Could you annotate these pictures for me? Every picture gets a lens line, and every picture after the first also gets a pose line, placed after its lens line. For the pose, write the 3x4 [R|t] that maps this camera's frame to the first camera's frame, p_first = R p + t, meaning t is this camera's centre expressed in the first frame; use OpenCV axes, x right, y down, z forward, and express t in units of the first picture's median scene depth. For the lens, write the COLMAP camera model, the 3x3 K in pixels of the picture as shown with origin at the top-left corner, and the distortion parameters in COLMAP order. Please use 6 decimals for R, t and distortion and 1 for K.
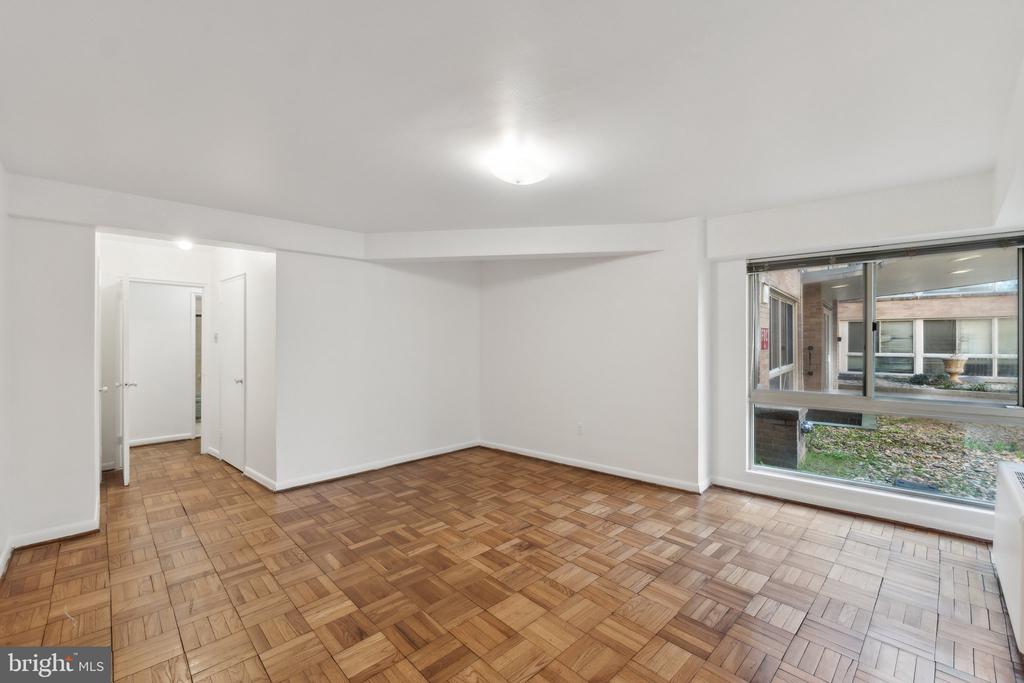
lens RADIAL K [[433.3, 0, 511.9], [0, 433.3, 341.6], [0, 0, 1]] dist [-0.000741, -0.000064]
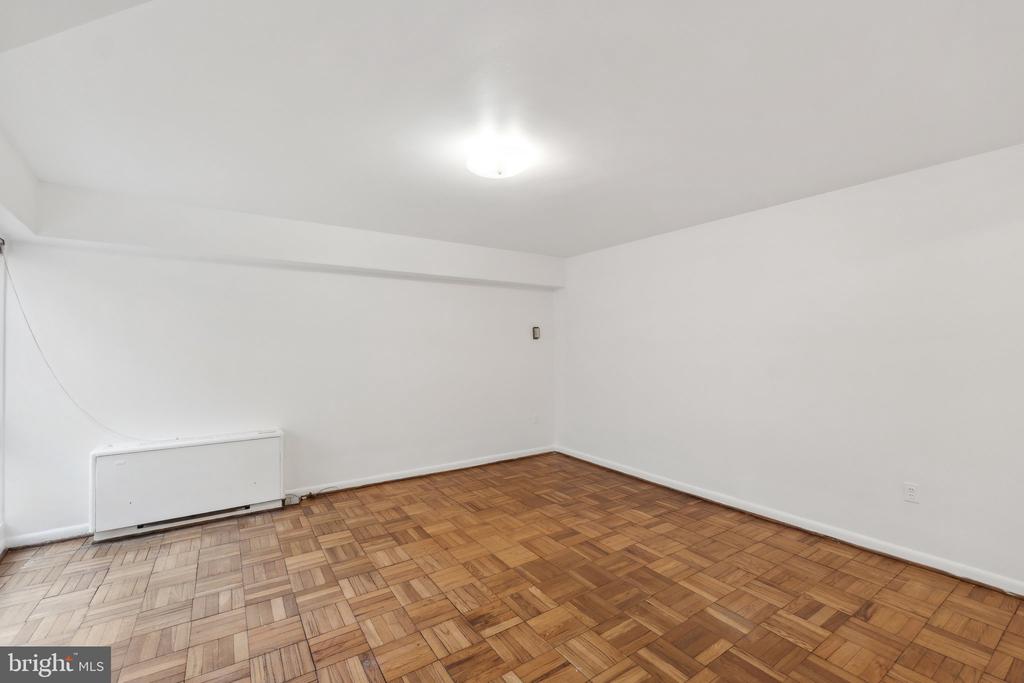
lens RADIAL K [[433.3, 0, 512.2], [0, 433.3, 343.0], [0, 0, 1]] dist [-0.000741, -0.000064]
pose [[-0.984337, 0.005449, 0.176212, -0.192049], [0.004533, 0.999974, -0.005605, -0.001403], [-0.176238, -0.004718, -0.984336, 2.122188]]
